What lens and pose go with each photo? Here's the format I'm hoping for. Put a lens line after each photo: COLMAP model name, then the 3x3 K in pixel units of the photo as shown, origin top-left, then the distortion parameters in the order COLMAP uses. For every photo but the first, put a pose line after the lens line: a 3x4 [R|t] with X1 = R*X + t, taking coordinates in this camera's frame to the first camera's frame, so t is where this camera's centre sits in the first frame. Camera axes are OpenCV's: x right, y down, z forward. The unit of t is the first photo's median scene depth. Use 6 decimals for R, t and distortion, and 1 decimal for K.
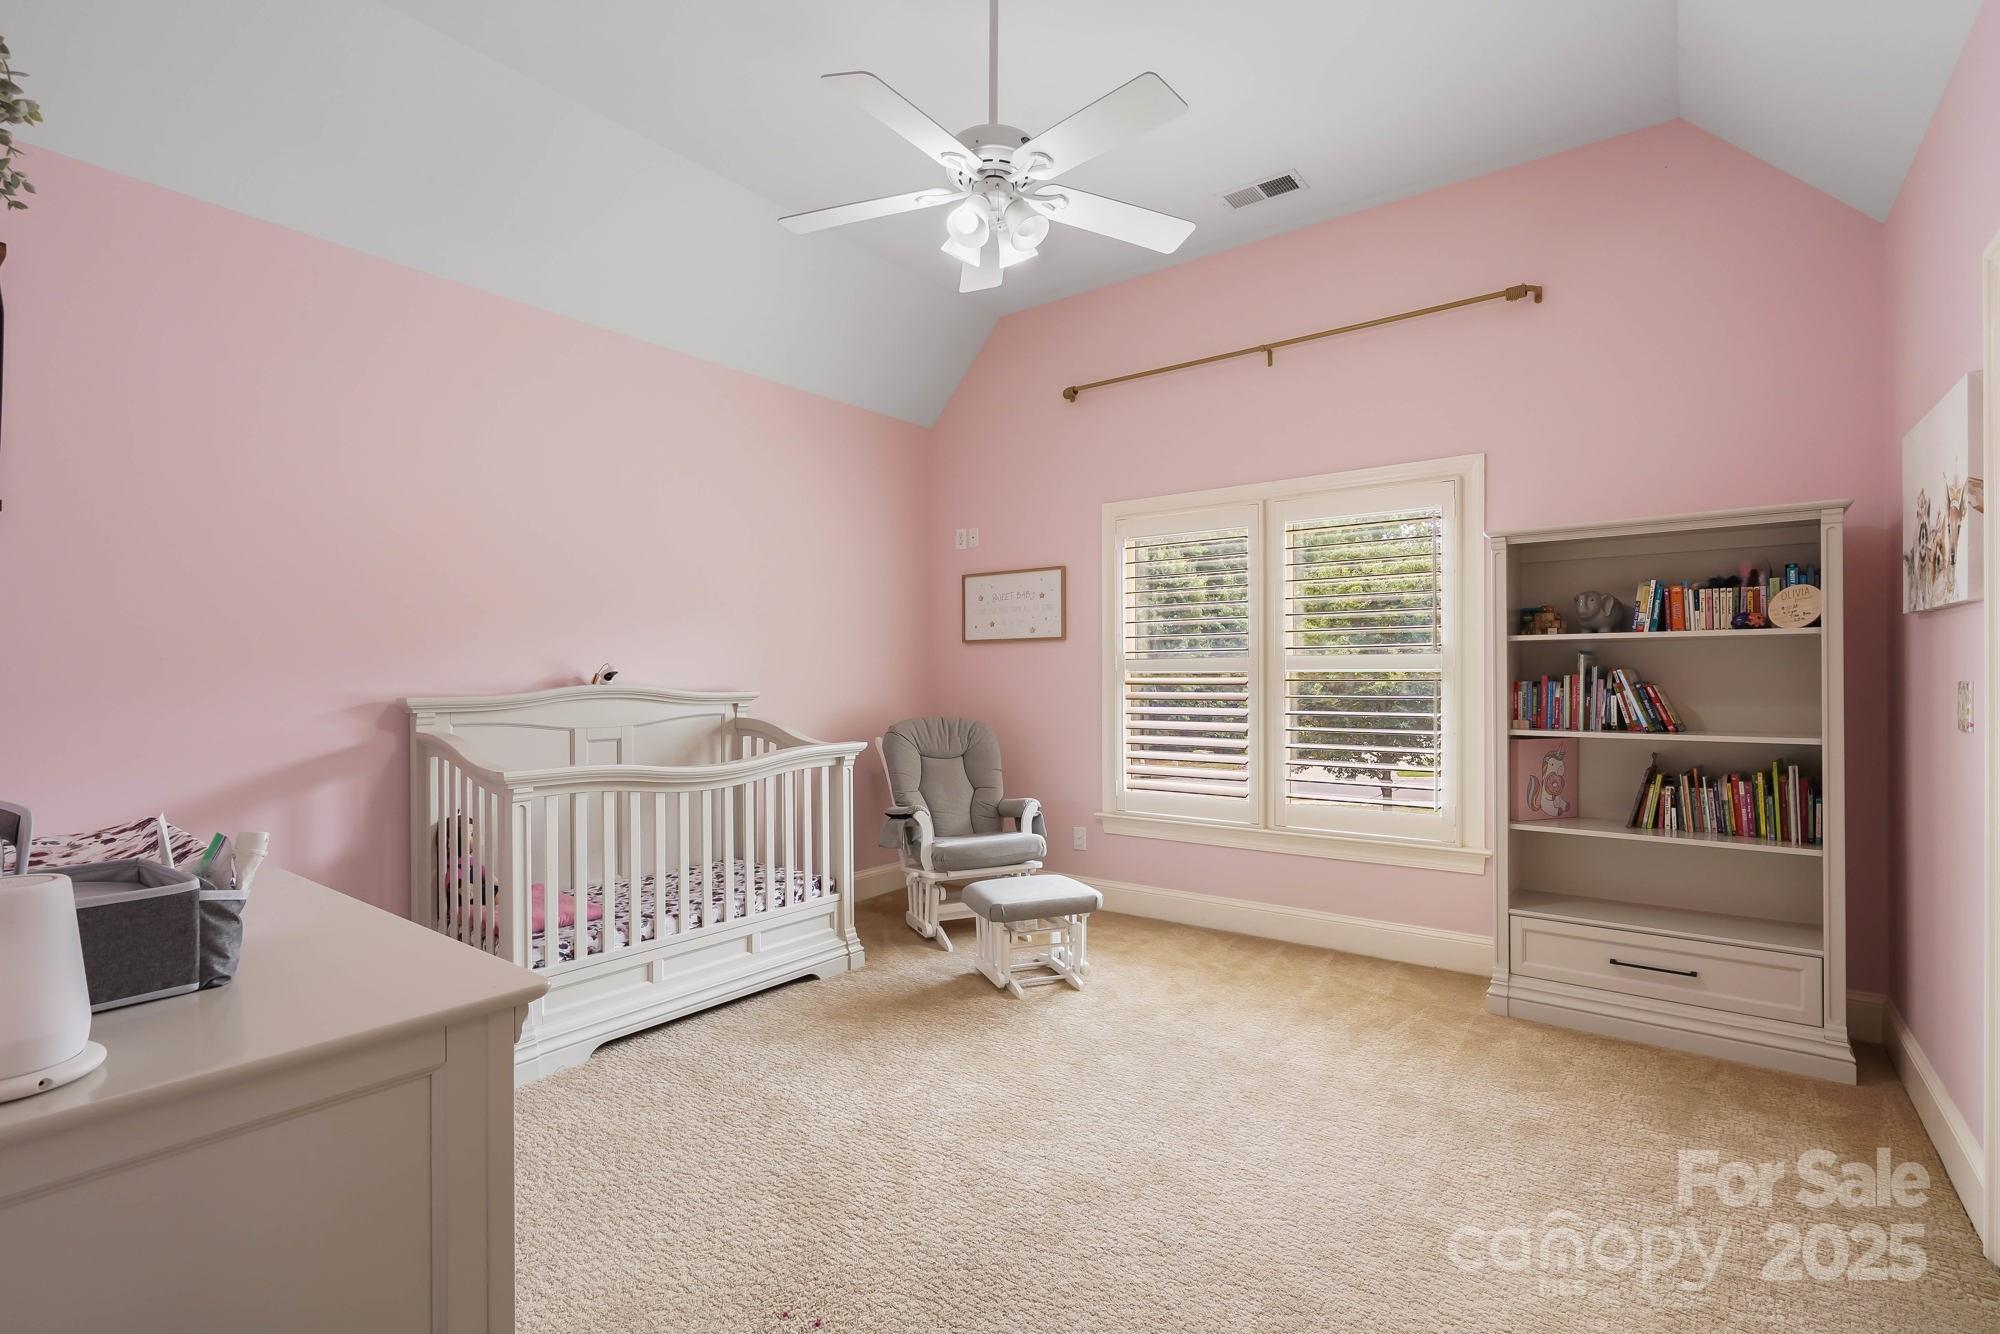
lens RADIAL K [[919.5, 0, 995.9], [0, 919.5, 672.1], [0, 0, 1]] dist [0.000704, 0.000128]
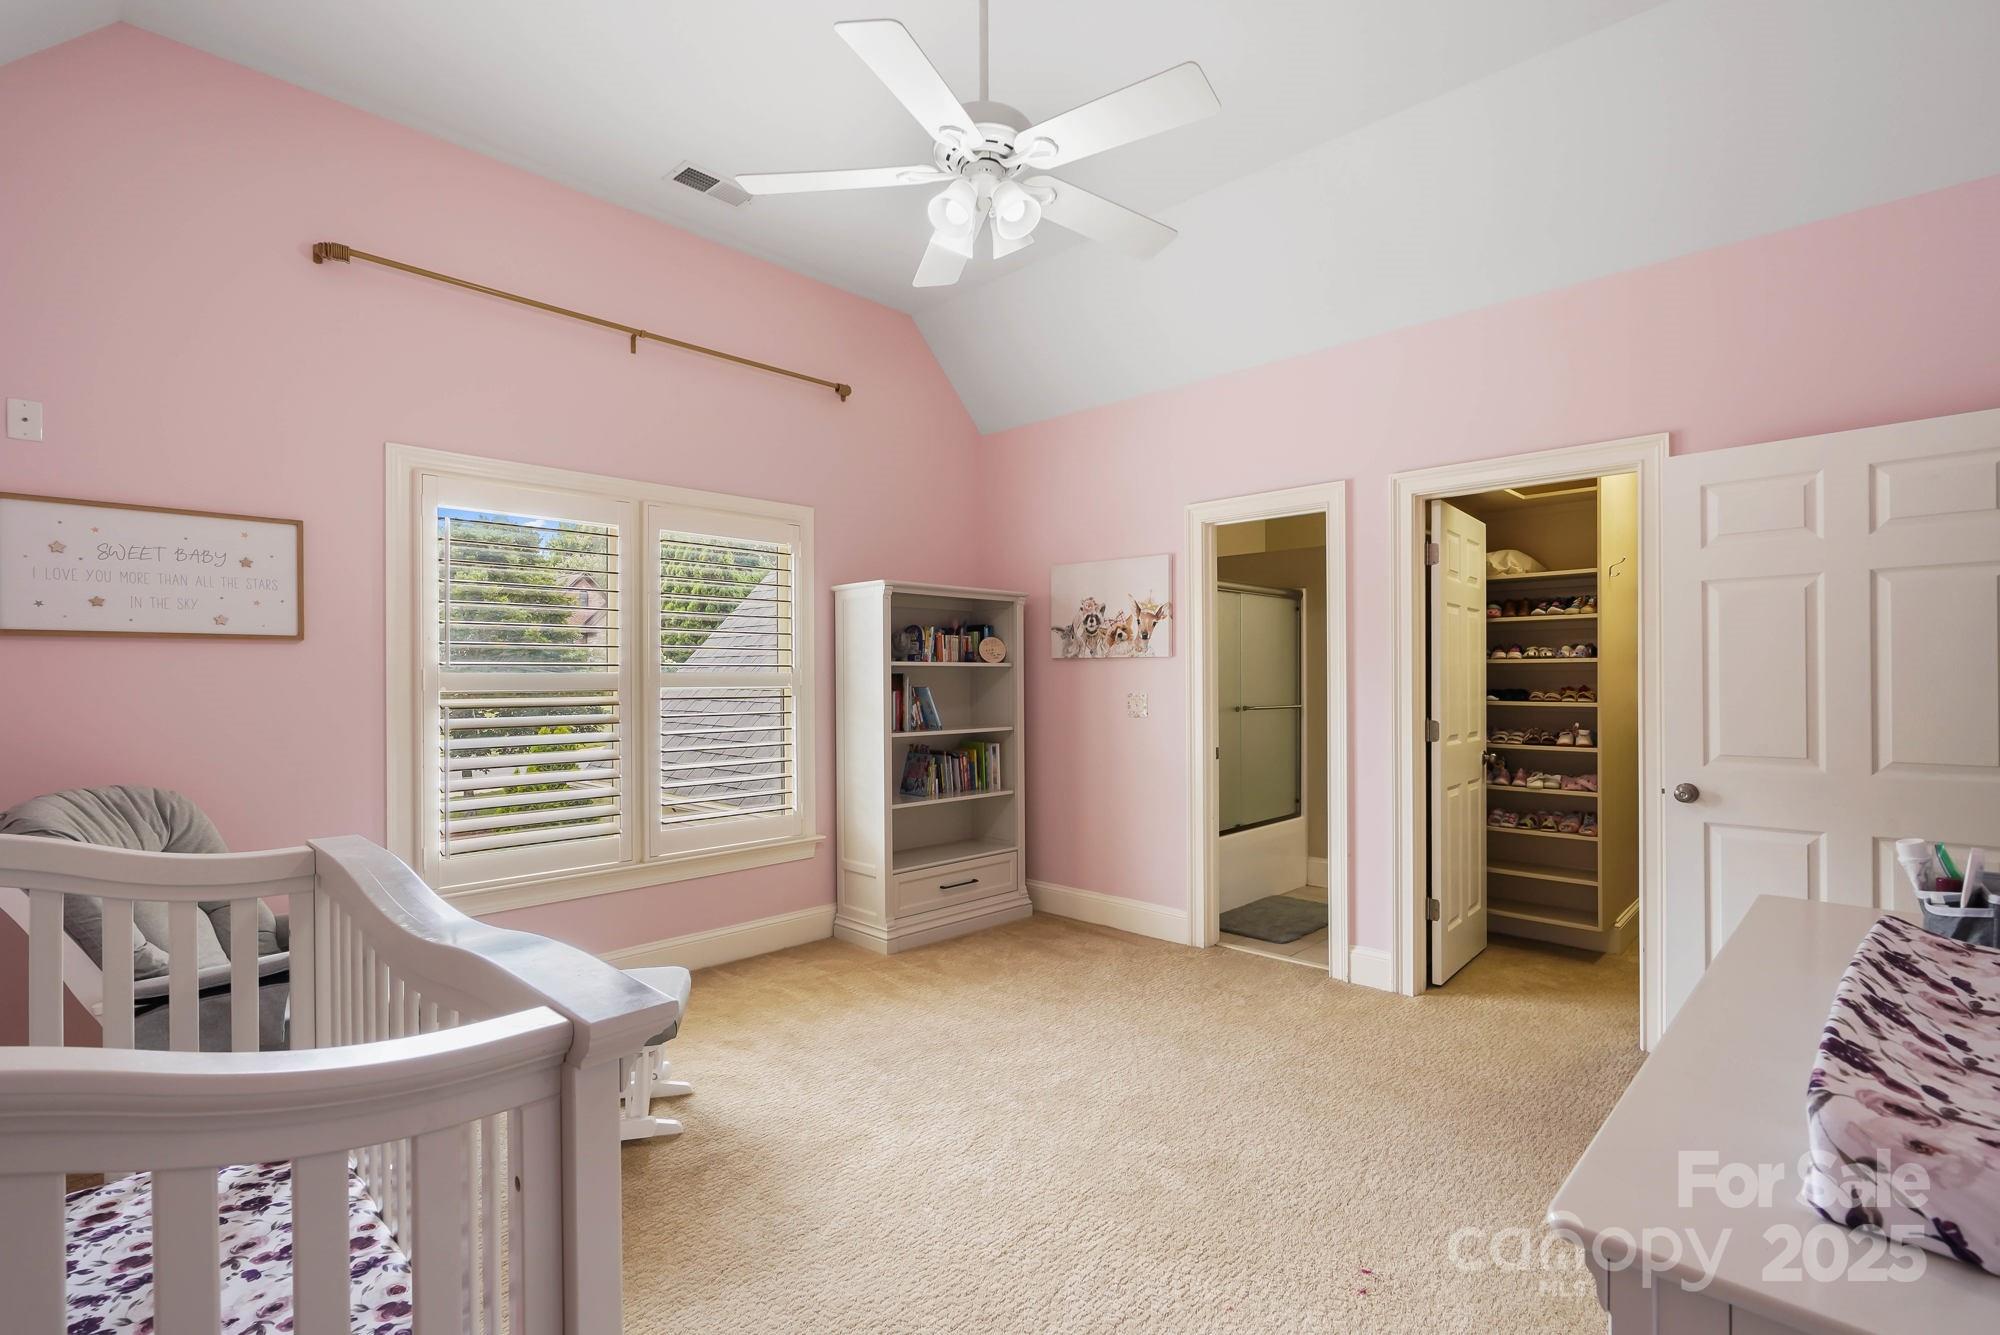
lens RADIAL K [[923.2, 0, 996.8], [0, 923.2, 679.7], [0, 0, 1]] dist [-0.001168, -0.000223]
pose [[0.120031, 0.002448, 0.992767, -0.682186], [-0.000120, 0.999997, -0.002452, -0.010387], [-0.992770, 0.000175, 0.120031, 0.650514]]
